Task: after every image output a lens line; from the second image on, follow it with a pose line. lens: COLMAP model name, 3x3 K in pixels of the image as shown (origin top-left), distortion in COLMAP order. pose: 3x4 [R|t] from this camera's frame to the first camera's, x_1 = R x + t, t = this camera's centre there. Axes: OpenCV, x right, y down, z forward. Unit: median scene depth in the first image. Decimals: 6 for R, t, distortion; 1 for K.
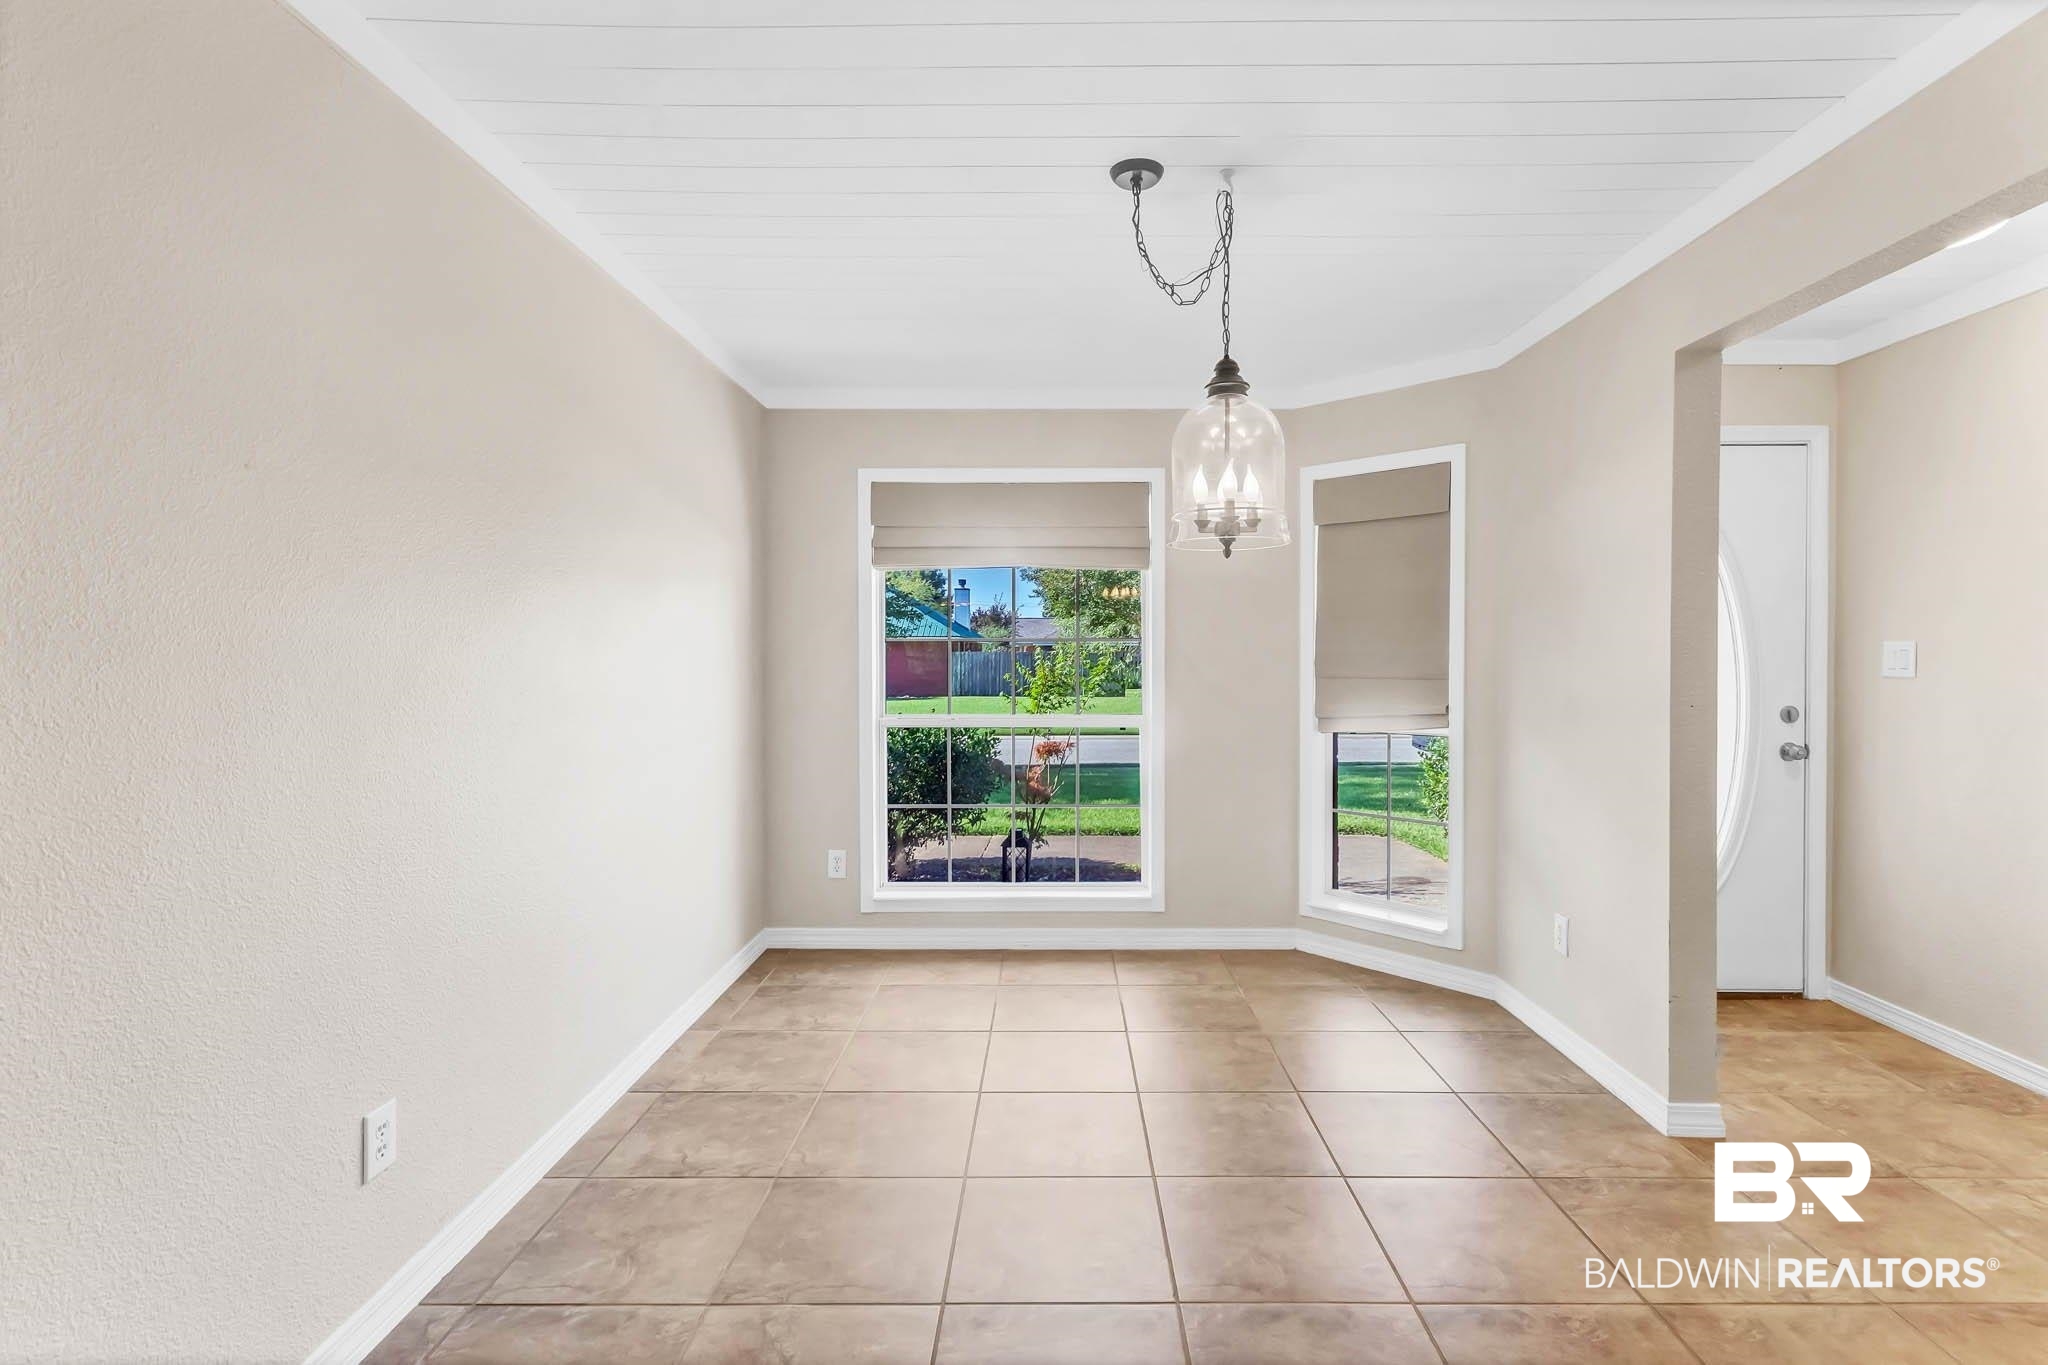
lens RADIAL K [[983.7, 0, 1062.9], [0, 983.7, 668.6], [0, 0, 1]] dist [0.002244, -0.000547]
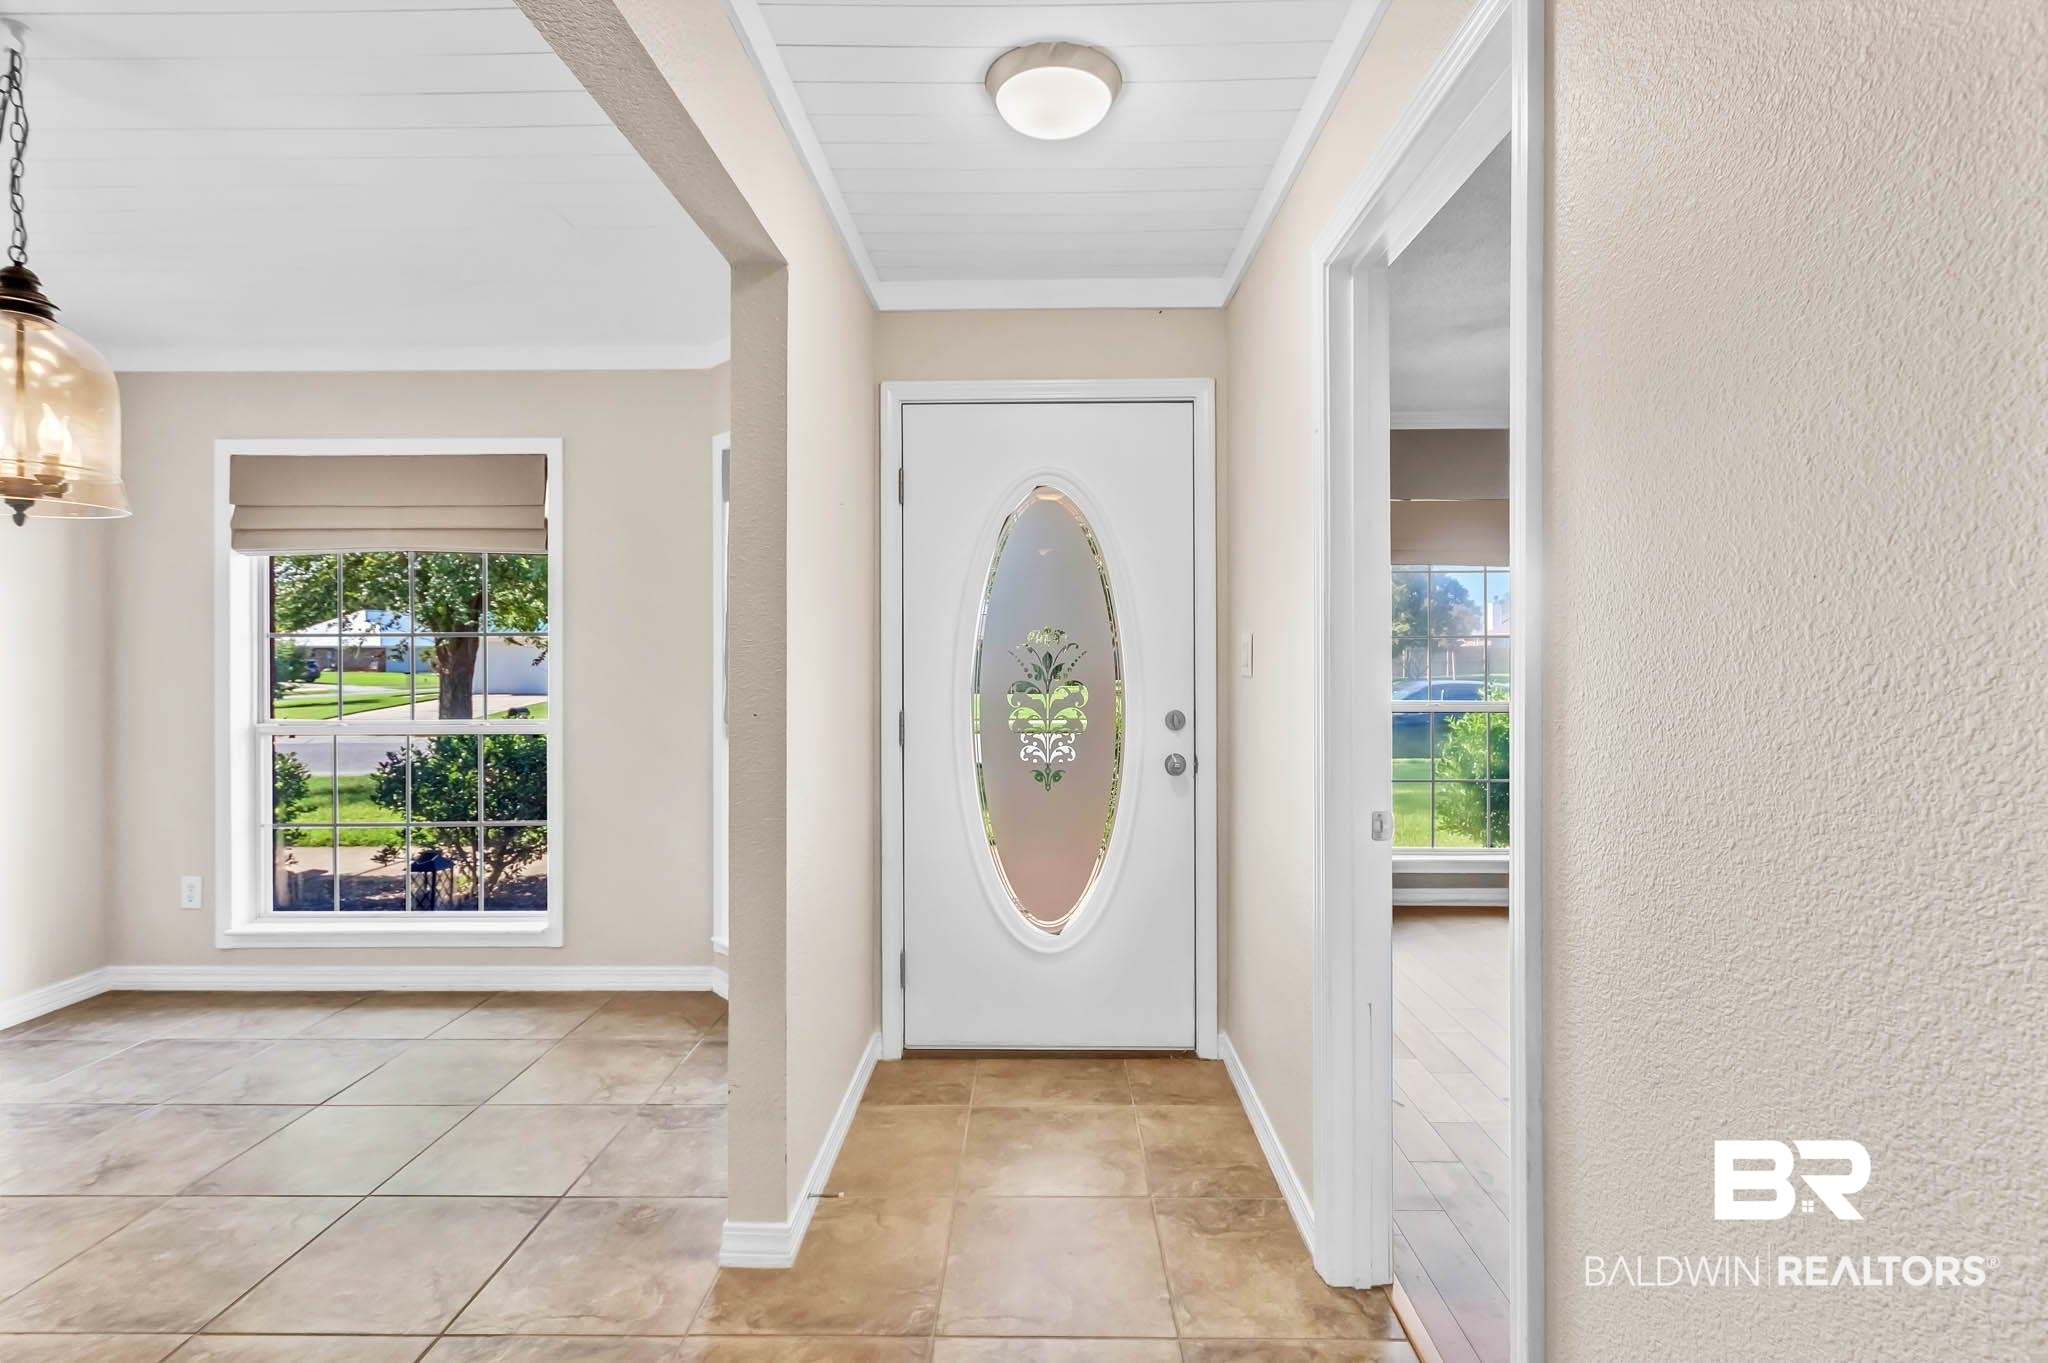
lens RADIAL K [[994.2, 0, 1020.7], [0, 994.2, 648.2], [0, 0, 1]] dist [0.003947, 0.000421]
pose [[0.999978, -0.002486, -0.006100, 0.610153], [0.002398, 0.999893, -0.014437, -0.003352], [0.006135, 0.014422, 0.999877, 0.143336]]
